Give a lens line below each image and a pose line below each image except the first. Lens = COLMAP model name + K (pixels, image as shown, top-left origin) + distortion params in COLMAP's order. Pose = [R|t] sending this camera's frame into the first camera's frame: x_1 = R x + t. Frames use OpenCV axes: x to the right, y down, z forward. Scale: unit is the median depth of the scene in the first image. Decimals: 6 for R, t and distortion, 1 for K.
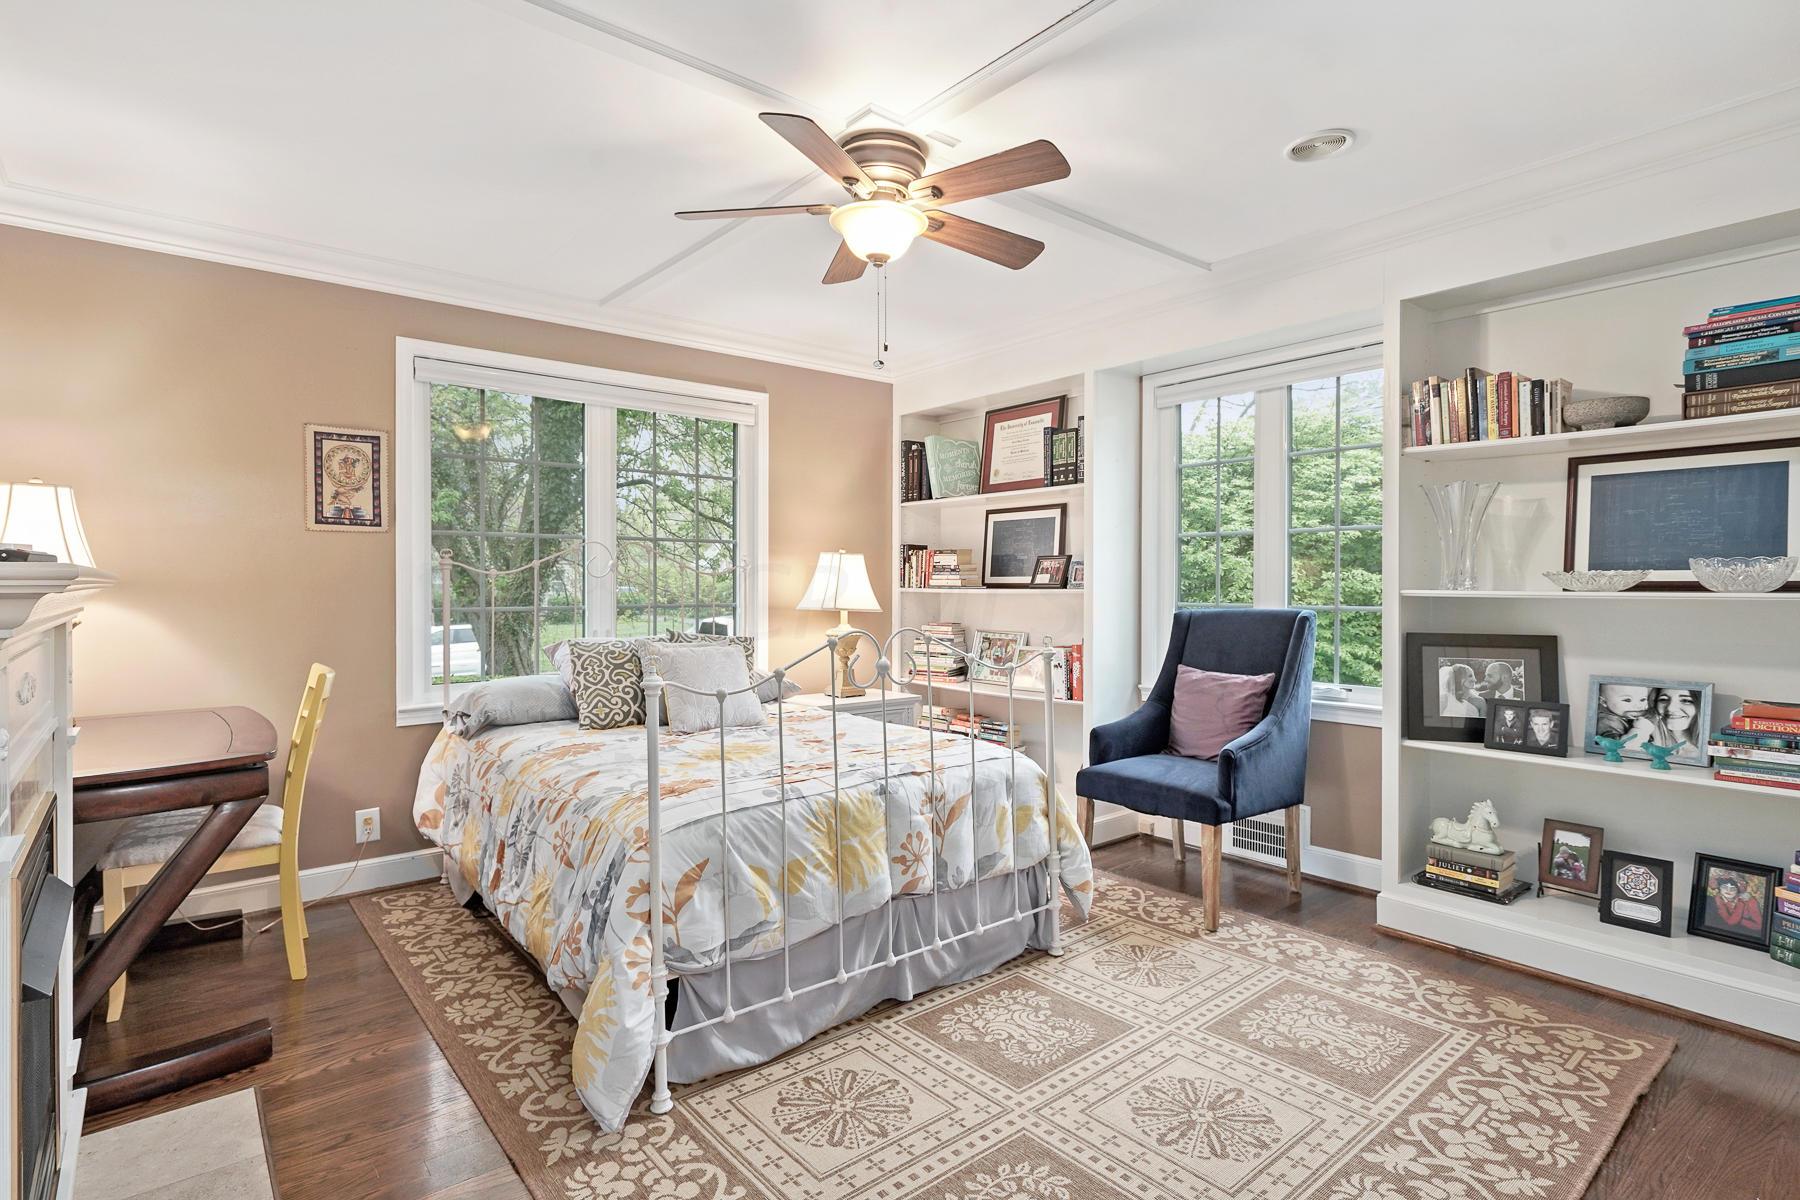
lens RADIAL K [[902.1, 0, 891.4], [0, 902.1, 596.7], [0, 0, 1]] dist [-0.001780, 0.000134]
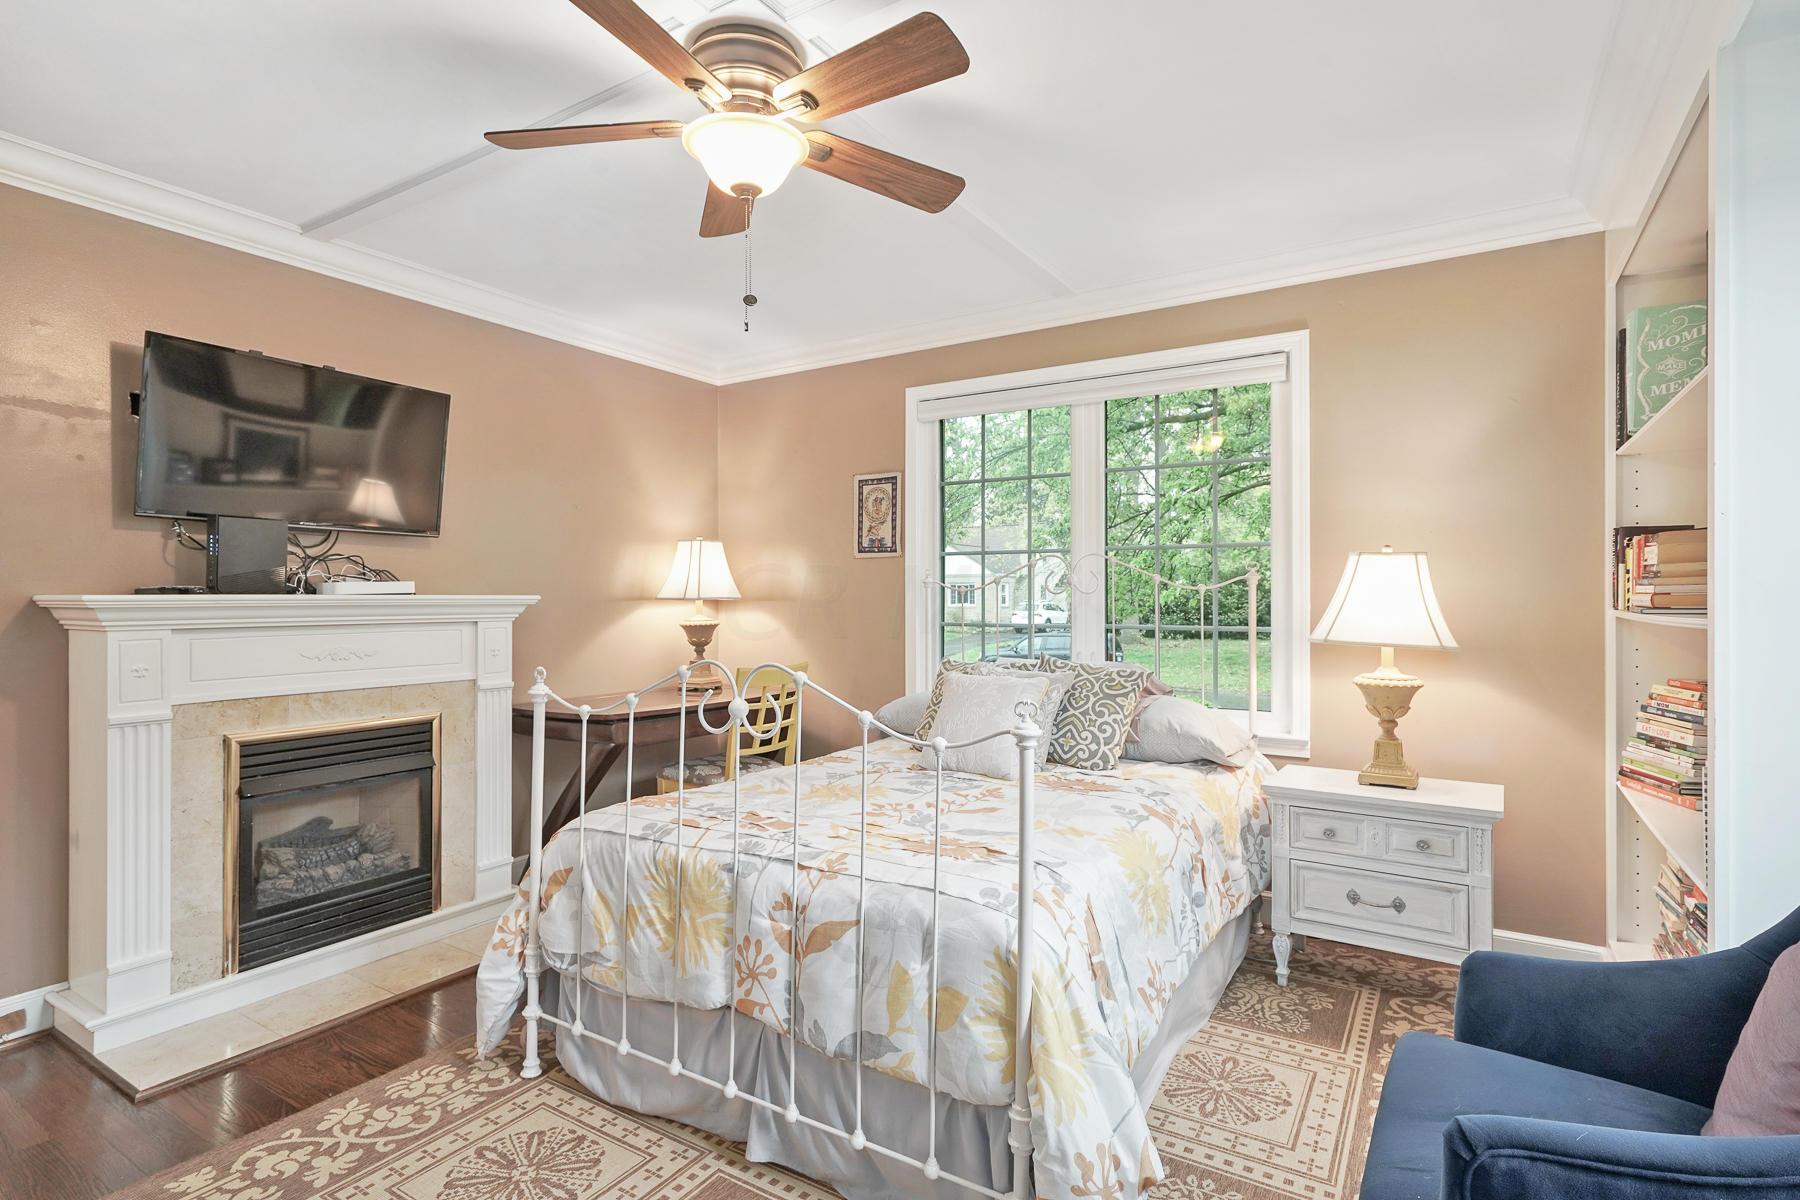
lens RADIAL K [[902.1, 0, 893.1], [0, 902.1, 593.0], [0, 0, 1]] dist [-0.001780, 0.000134]
pose [[0.313004, -0.004482, -0.949741, 0.576189], [-0.013438, 0.999868, -0.009148, -0.013868], [0.949657, 0.015625, 0.312903, 0.650637]]
